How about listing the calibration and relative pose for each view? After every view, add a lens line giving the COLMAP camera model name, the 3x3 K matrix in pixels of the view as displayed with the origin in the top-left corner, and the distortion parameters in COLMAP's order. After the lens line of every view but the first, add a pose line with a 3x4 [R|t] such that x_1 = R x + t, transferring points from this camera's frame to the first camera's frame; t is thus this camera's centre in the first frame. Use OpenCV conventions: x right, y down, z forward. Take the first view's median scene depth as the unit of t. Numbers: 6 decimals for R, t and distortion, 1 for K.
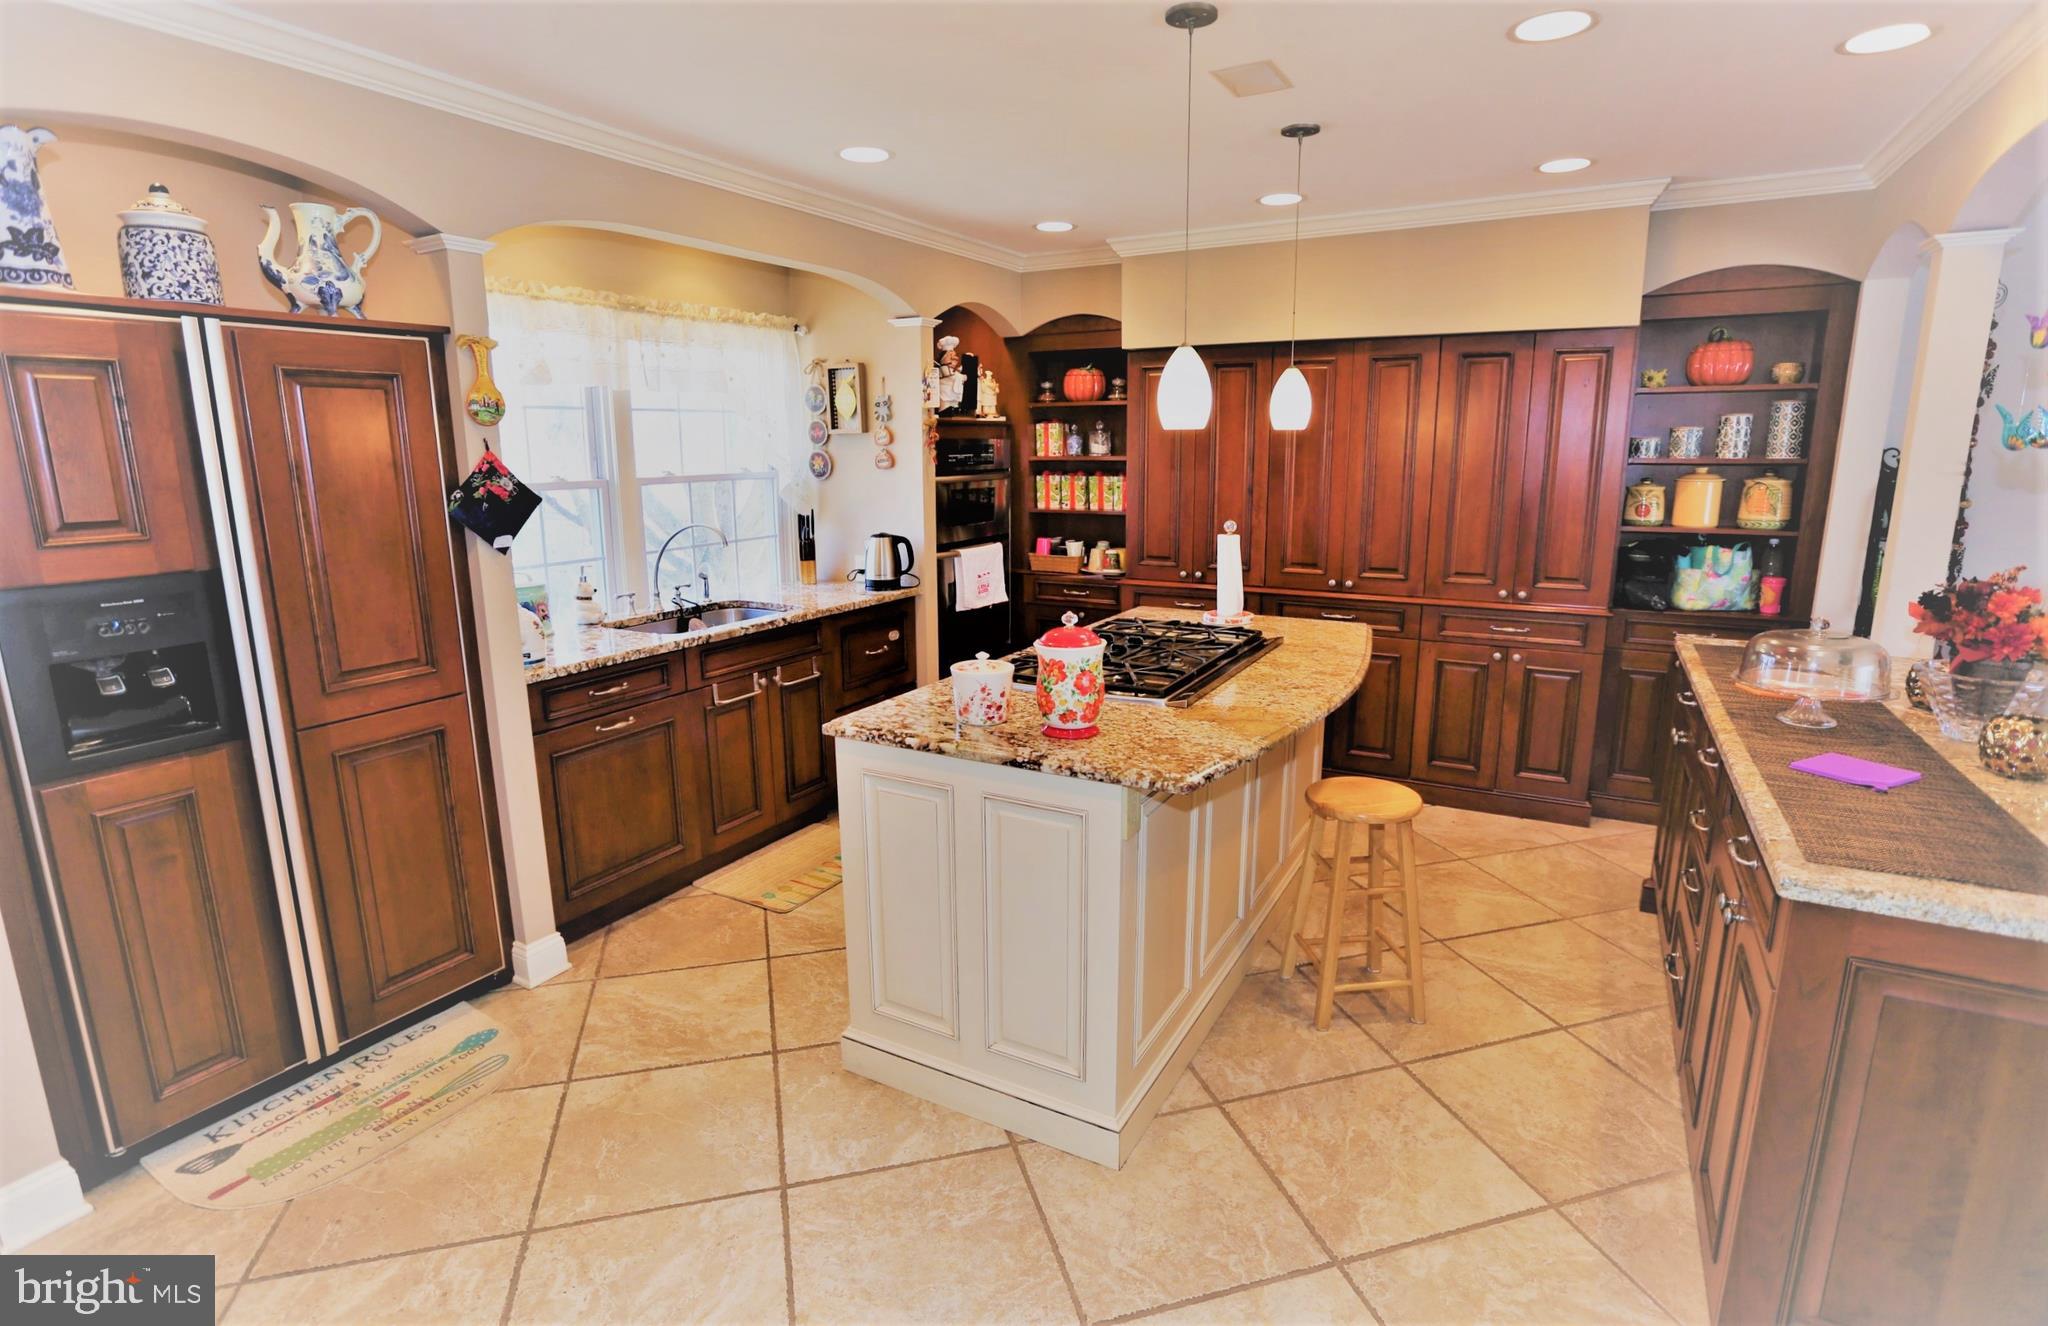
lens RADIAL K [[997.9, 0, 1022.3], [0, 997.9, 651.0], [0, 0, 1]] dist [-0.060178, 0.024269]
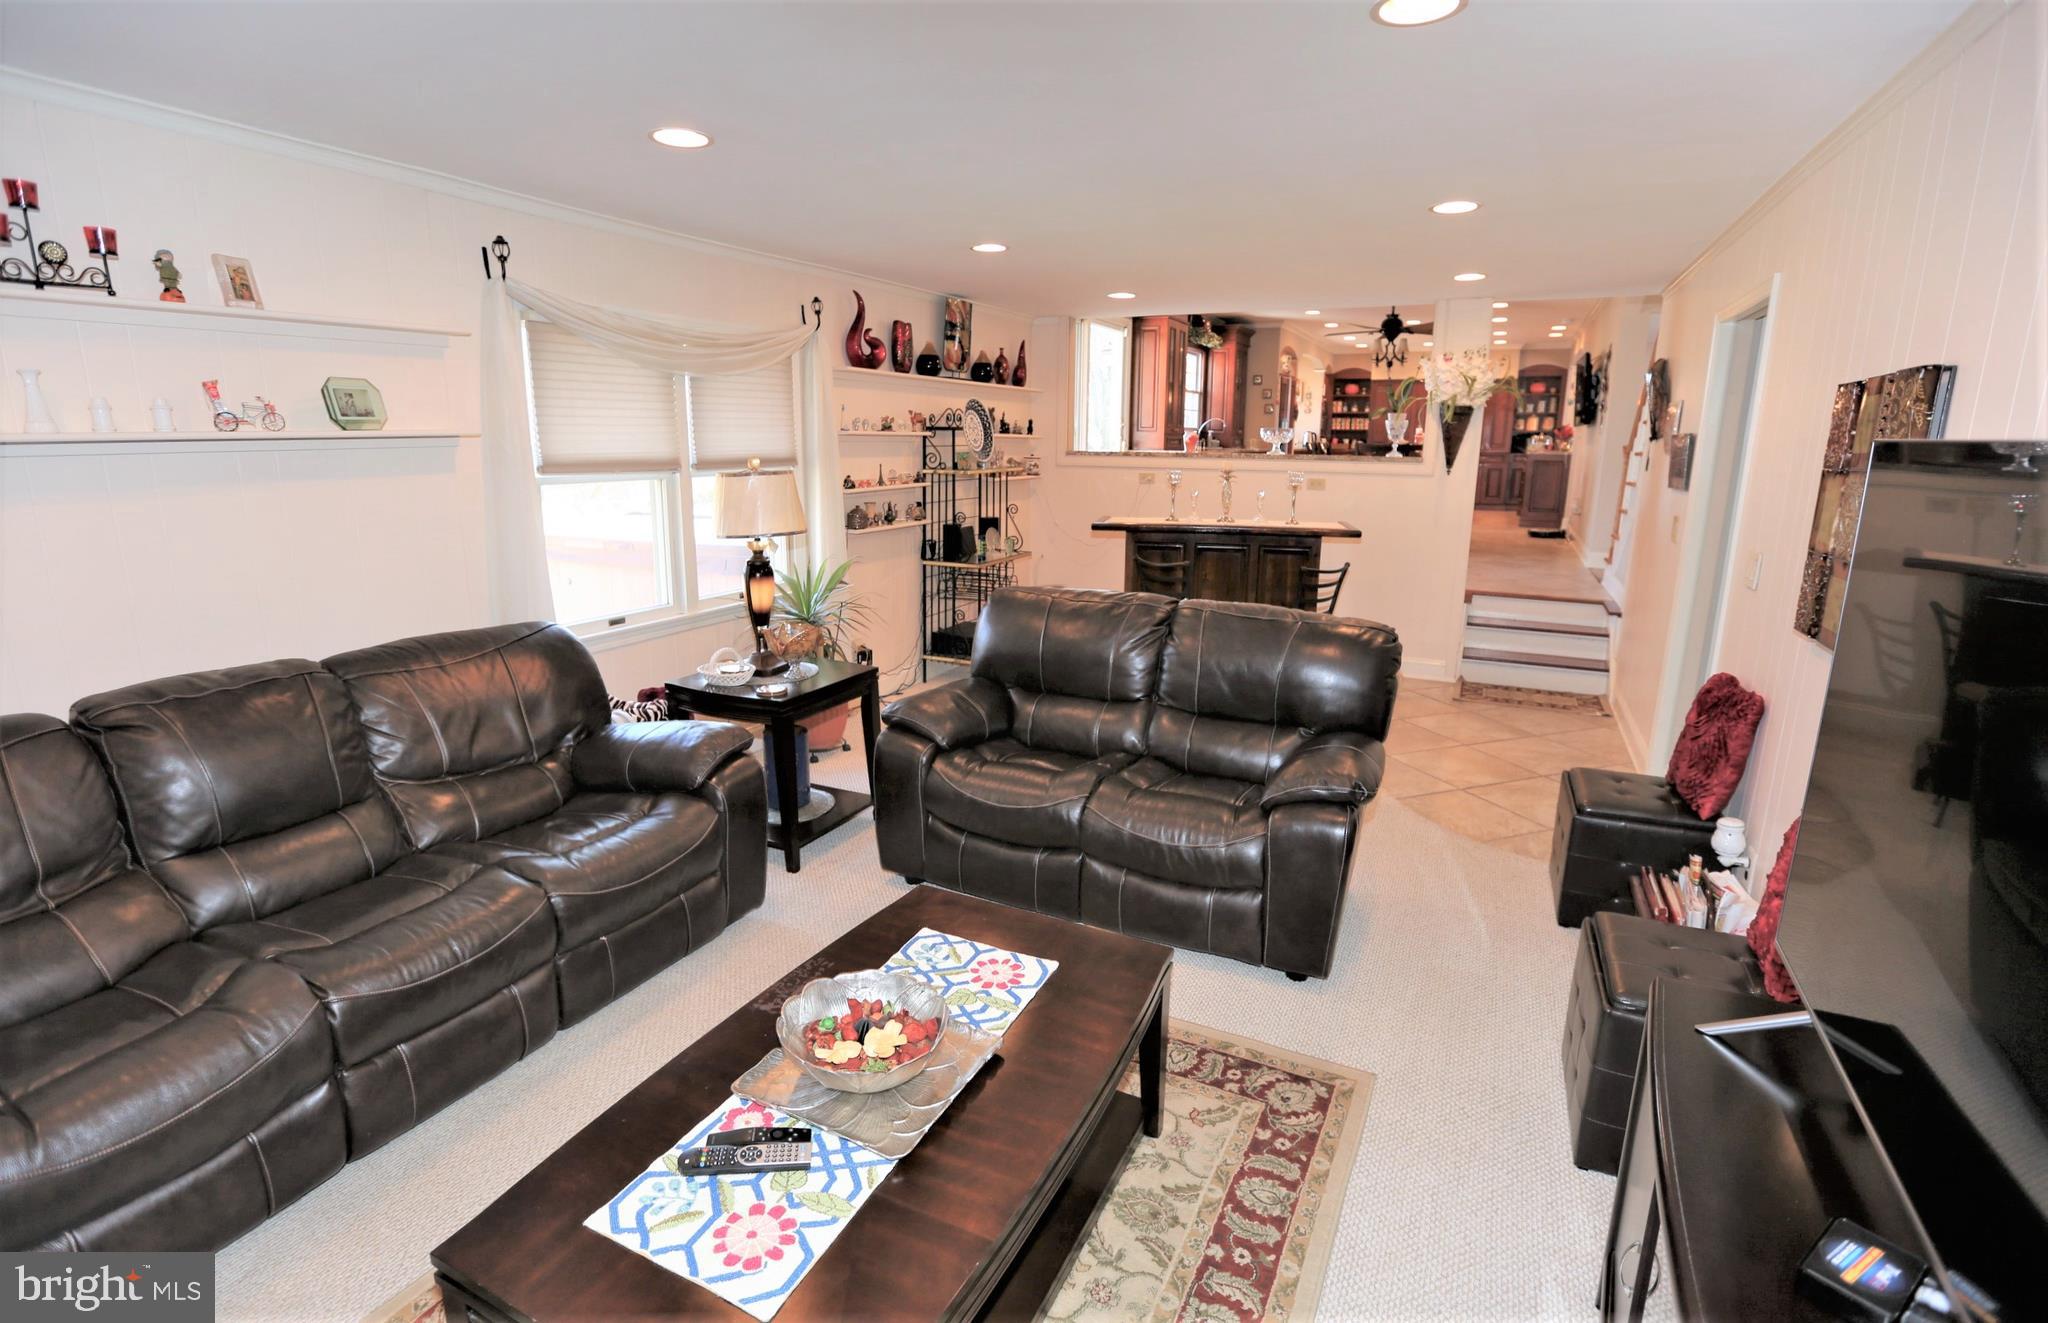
lens RADIAL K [[957.8, 0, 1025.8], [0, 957.8, 635.0], [0, 0, 1]] dist [-0.045878, 0.020808]
pose [[0.998327, 0.003268, 0.057730, -1.522866], [-0.003374, 0.999993, 0.001738, 0.684543], [-0.057724, -0.001929, 0.998331, -2.623174]]
